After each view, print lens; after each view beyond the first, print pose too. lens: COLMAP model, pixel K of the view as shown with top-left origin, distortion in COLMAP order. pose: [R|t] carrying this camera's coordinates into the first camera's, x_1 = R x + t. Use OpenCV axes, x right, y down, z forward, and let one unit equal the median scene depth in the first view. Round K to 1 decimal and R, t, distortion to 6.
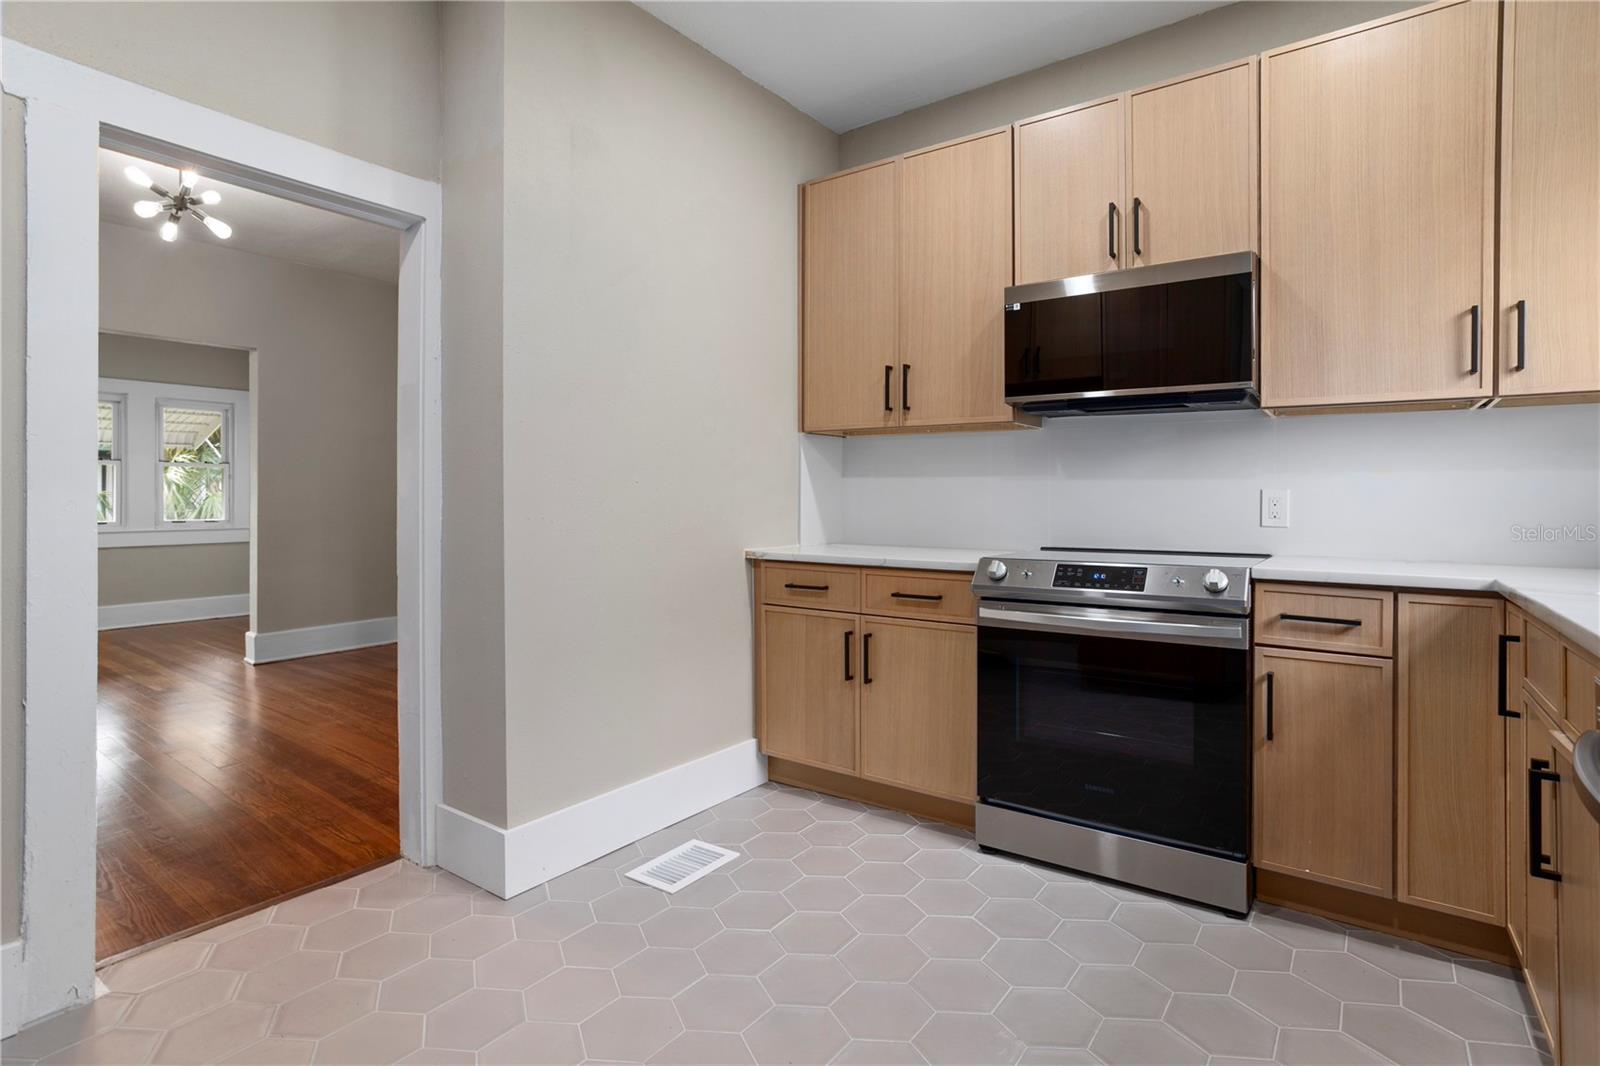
lens RADIAL K [[784.0, 0, 801.3], [0, 784.0, 504.5], [0, 0, 1]] dist [-0.065899, 0.032967]
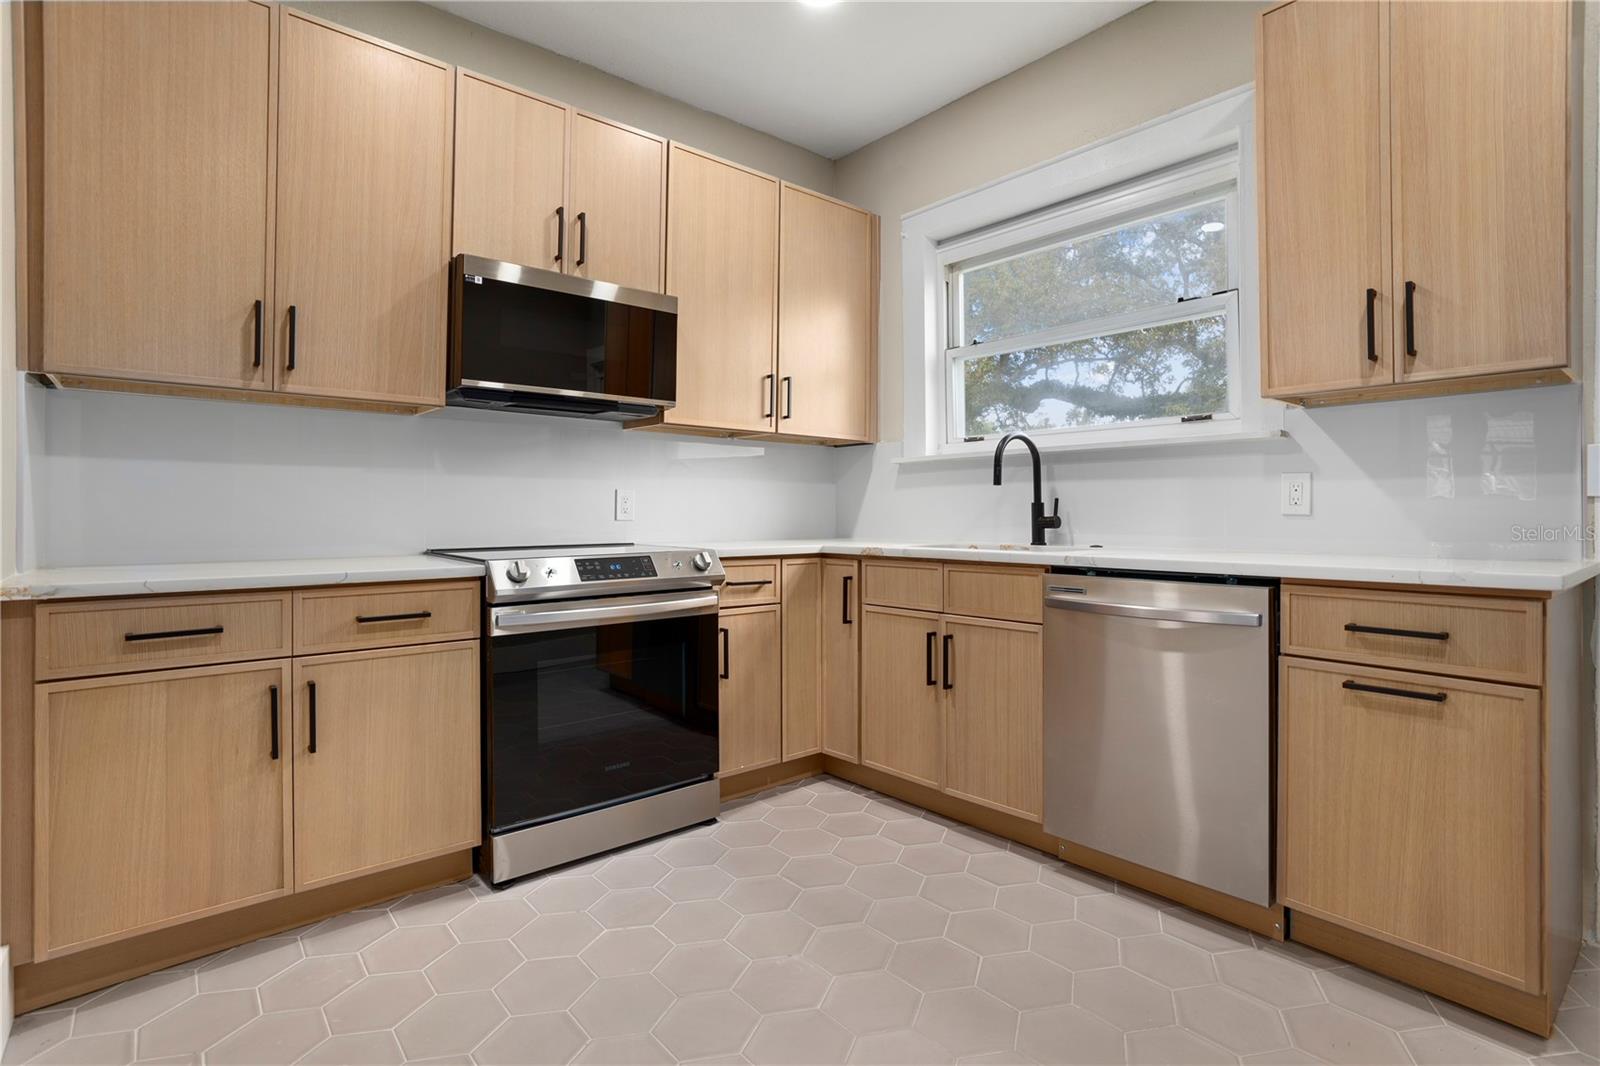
lens RADIAL K [[776.7, 0, 801.5], [0, 776.7, 521.4], [0, 0, 1]] dist [-0.066769, 0.037255]
pose [[0.238307, -0.017302, 0.971036, -0.547340], [0.005882, 0.999849, 0.016372, 0.013170], [-0.971172, 0.001810, 0.238372, 0.470976]]
